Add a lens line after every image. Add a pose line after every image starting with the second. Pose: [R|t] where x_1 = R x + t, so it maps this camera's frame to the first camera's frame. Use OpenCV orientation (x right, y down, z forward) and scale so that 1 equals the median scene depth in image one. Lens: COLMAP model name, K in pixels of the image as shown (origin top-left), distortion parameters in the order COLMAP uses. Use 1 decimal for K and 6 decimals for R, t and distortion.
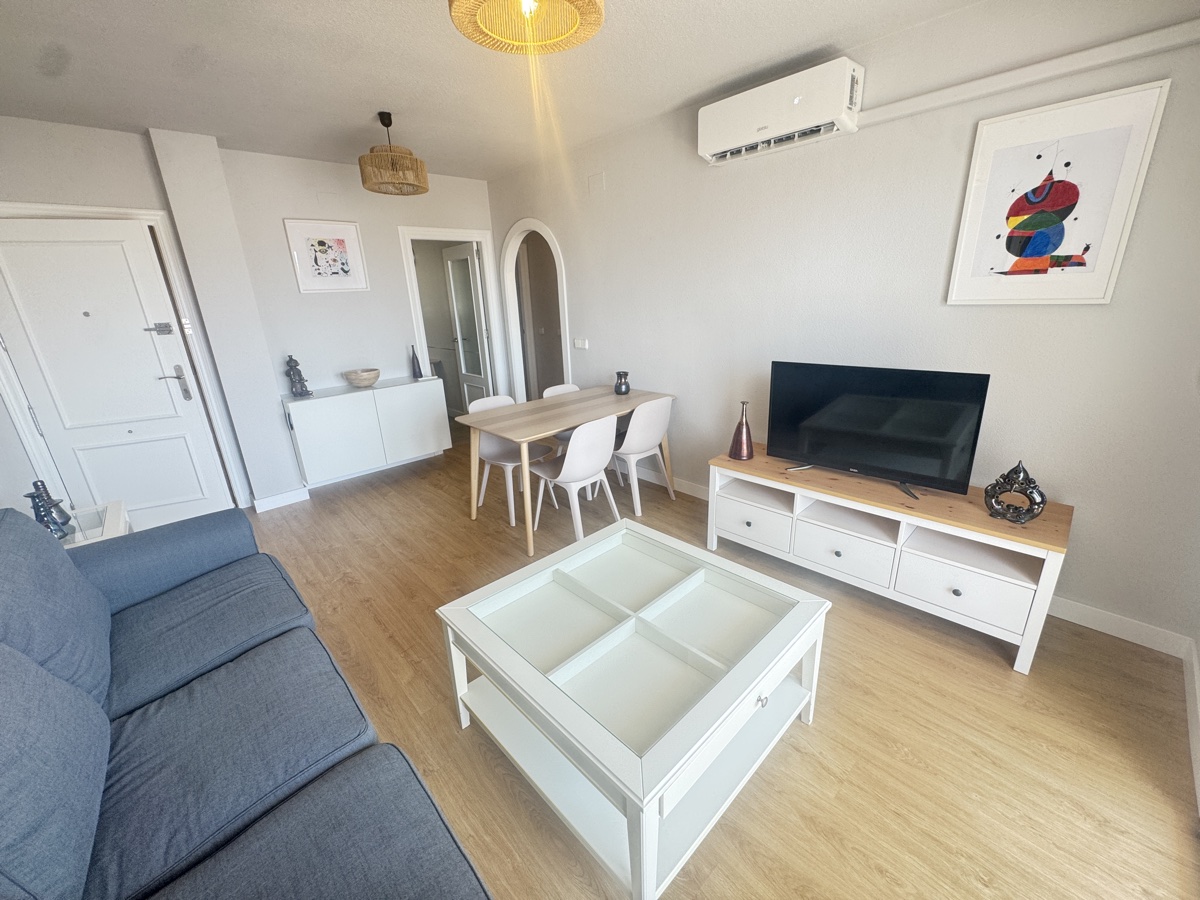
lens RADIAL K [[474.6, 0, 602.1], [0, 474.6, 451.4], [0, 0, 1]] dist [-0.003077, 0.000128]
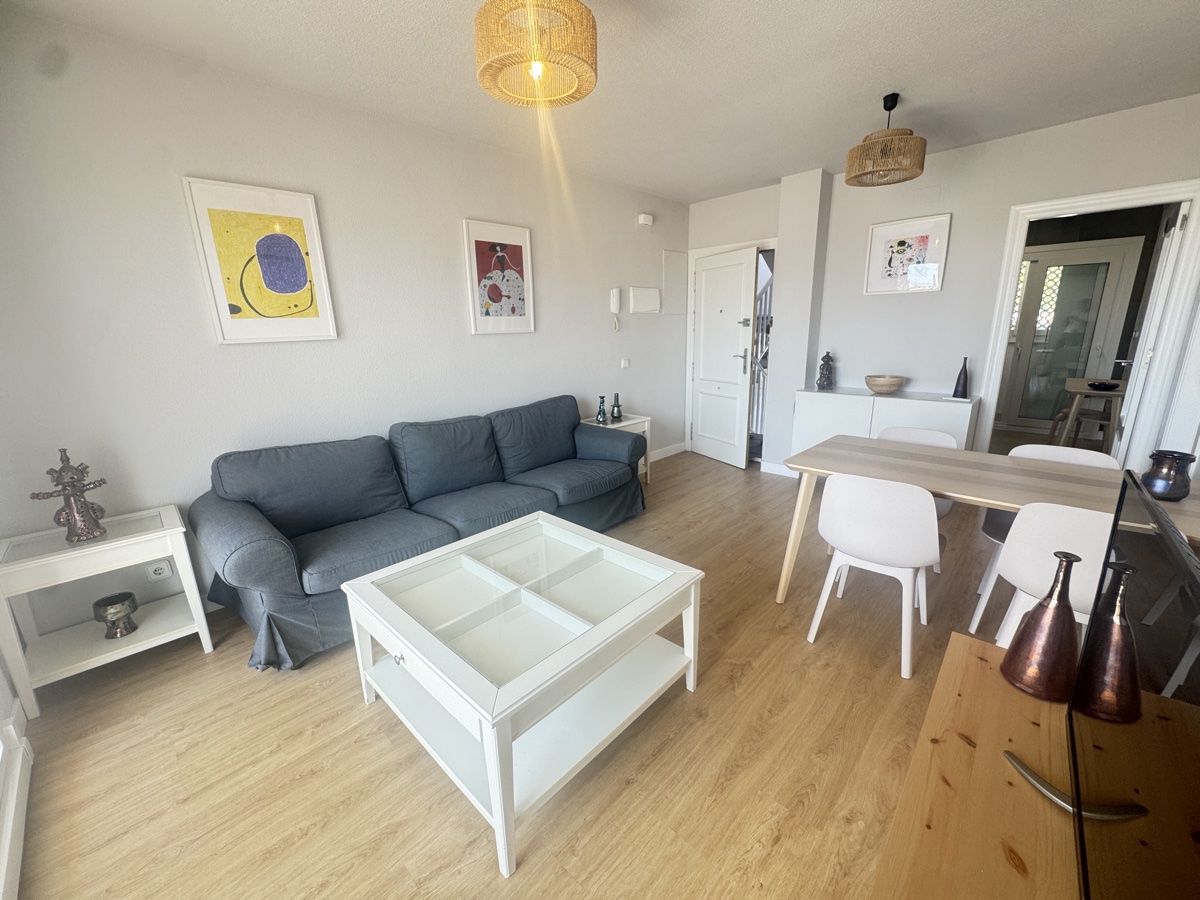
lens RADIAL K [[480.2, 0, 600.0], [0, 480.2, 450.0], [0, 0, 1]] dist [-0.003164, 0.000513]
pose [[0.057095, 0.287206, -0.956166, 0.611204], [-0.299804, 0.918458, 0.257977, -0.165263], [0.952291, 0.271933, 0.138545, 0.545753]]
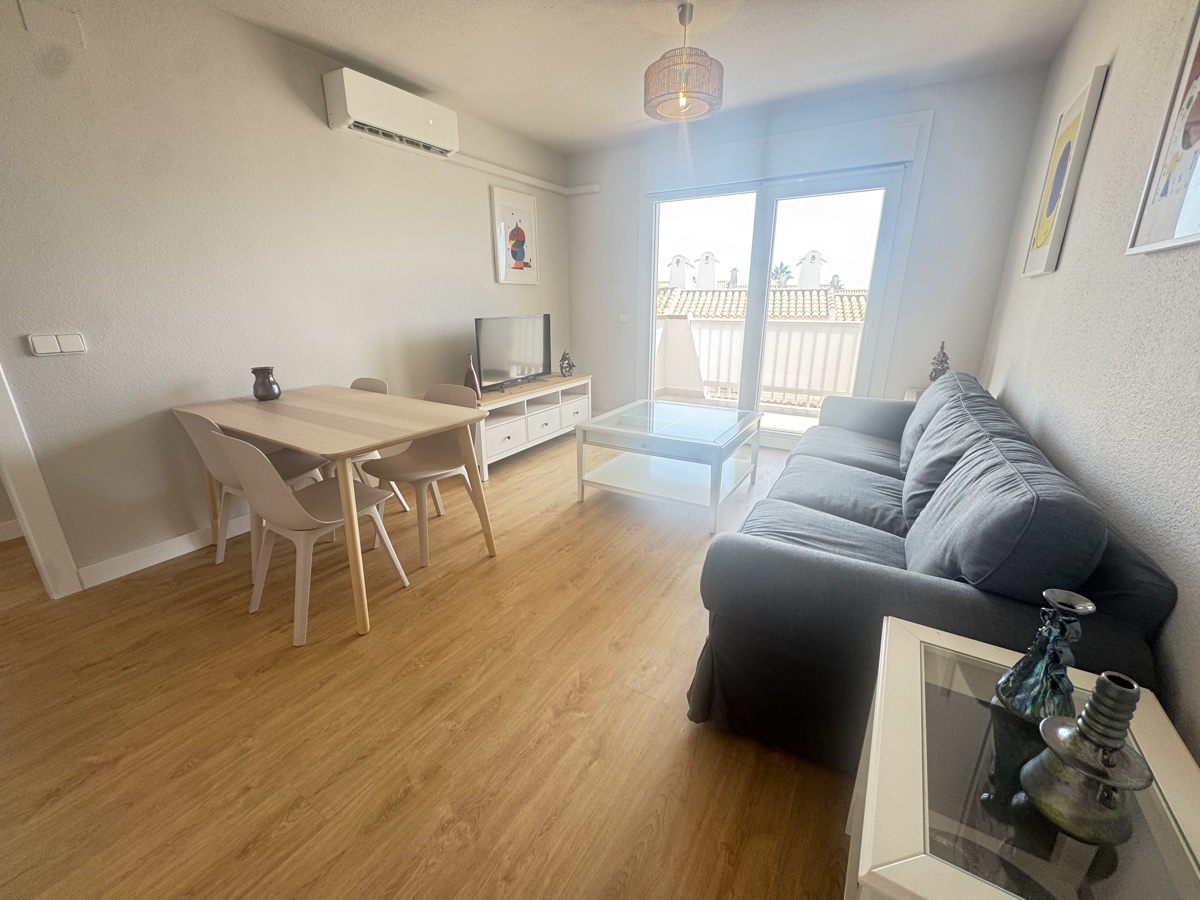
lens RADIAL K [[480.2, 0, 600.0], [0, 480.2, 450.0], [0, 0, 1]] dist [-0.003164, 0.000513]
pose [[-0.269126, -0.276462, 0.922572, -1.029805], [0.288683, 0.890714, 0.351128, -0.222890], [-0.918821, 0.360829, -0.159905, 0.954162]]
